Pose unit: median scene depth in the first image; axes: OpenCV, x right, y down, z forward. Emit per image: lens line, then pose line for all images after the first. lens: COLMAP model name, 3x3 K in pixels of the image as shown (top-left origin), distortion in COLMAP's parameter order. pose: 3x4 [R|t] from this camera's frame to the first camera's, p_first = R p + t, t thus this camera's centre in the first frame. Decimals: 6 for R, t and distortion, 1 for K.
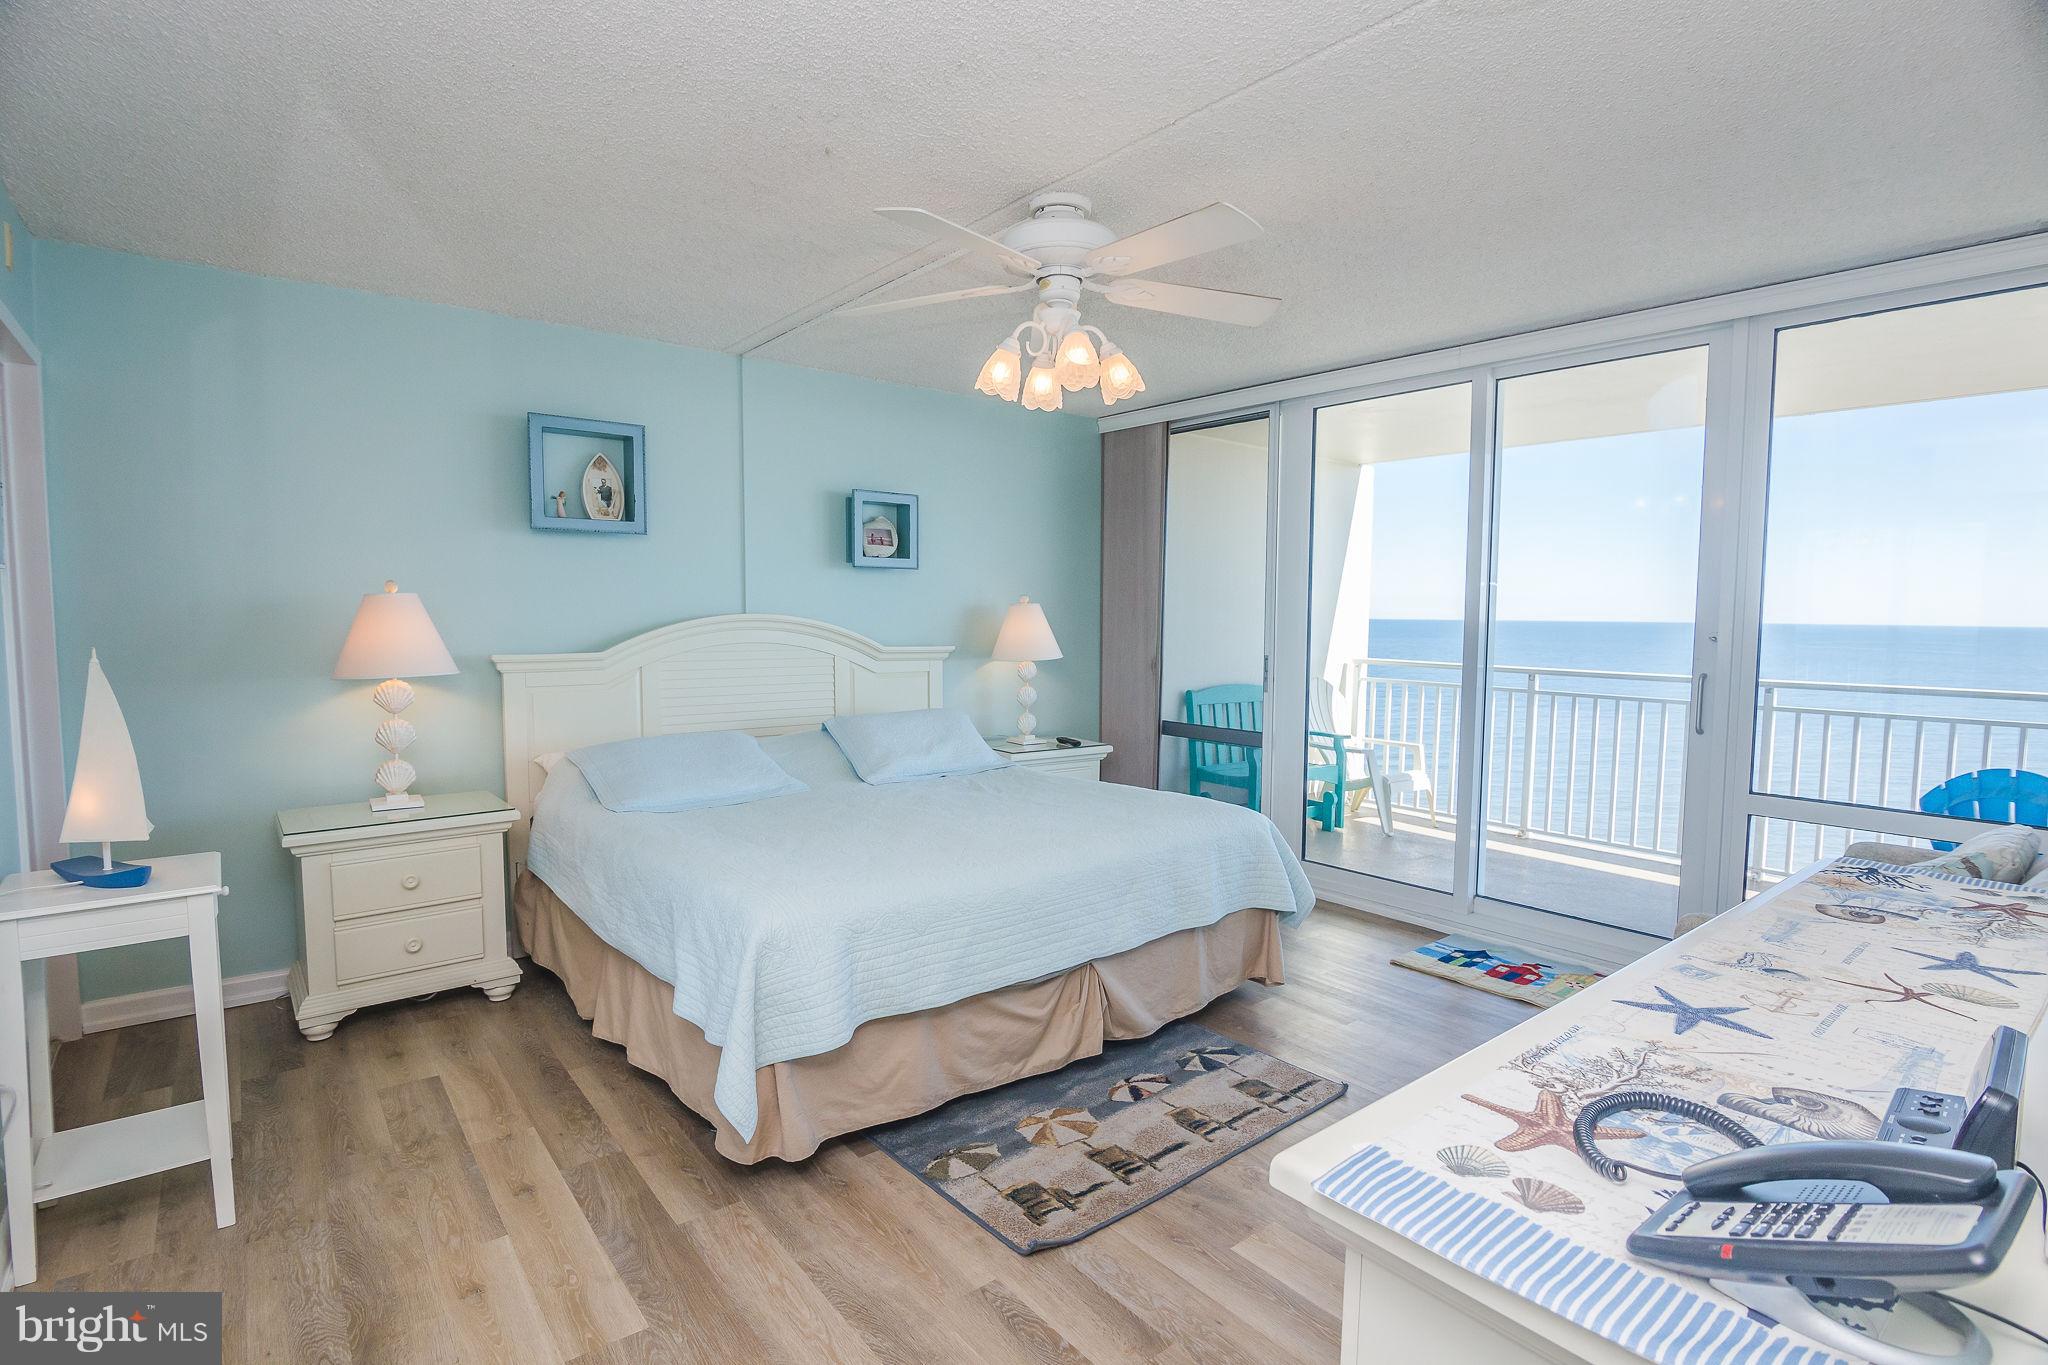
lens RADIAL K [[998.7, 0, 1021.8], [0, 998.7, 680.0], [0, 0, 1]] dist [-0.018785, -0.000701]
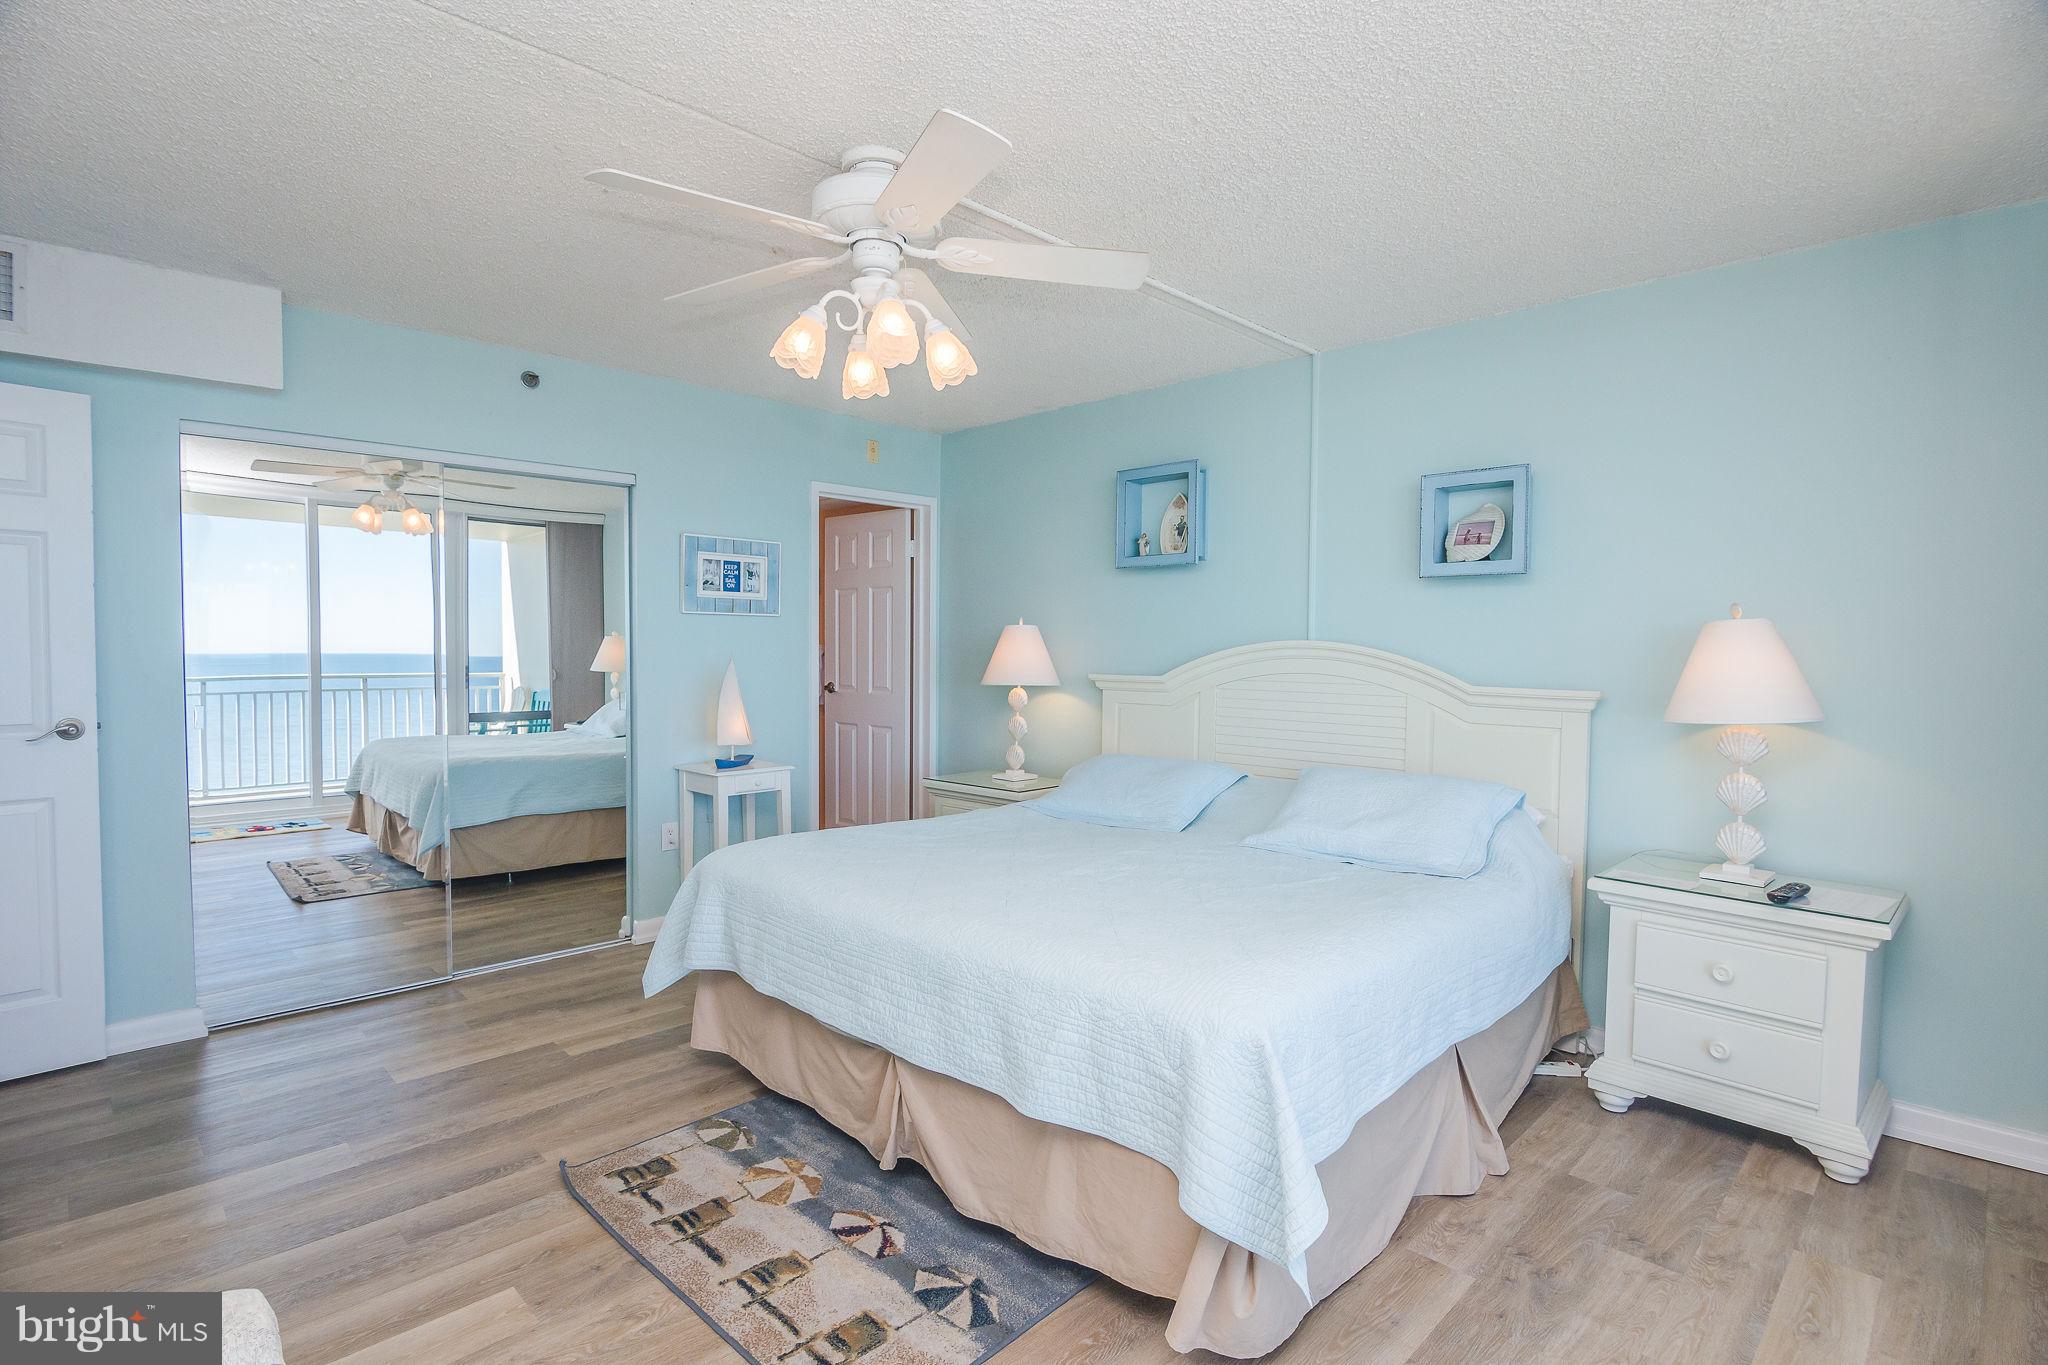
lens RADIAL K [[998.7, 0, 1021.8], [0, 998.7, 680.0], [0, 0, 1]] dist [-0.018785, -0.000701]
pose [[0.106985, 0.014191, -0.994159, 0.911631], [-0.086204, 0.996265, 0.004945, -0.023993], [0.990517, 0.085172, 0.107809, 1.041228]]
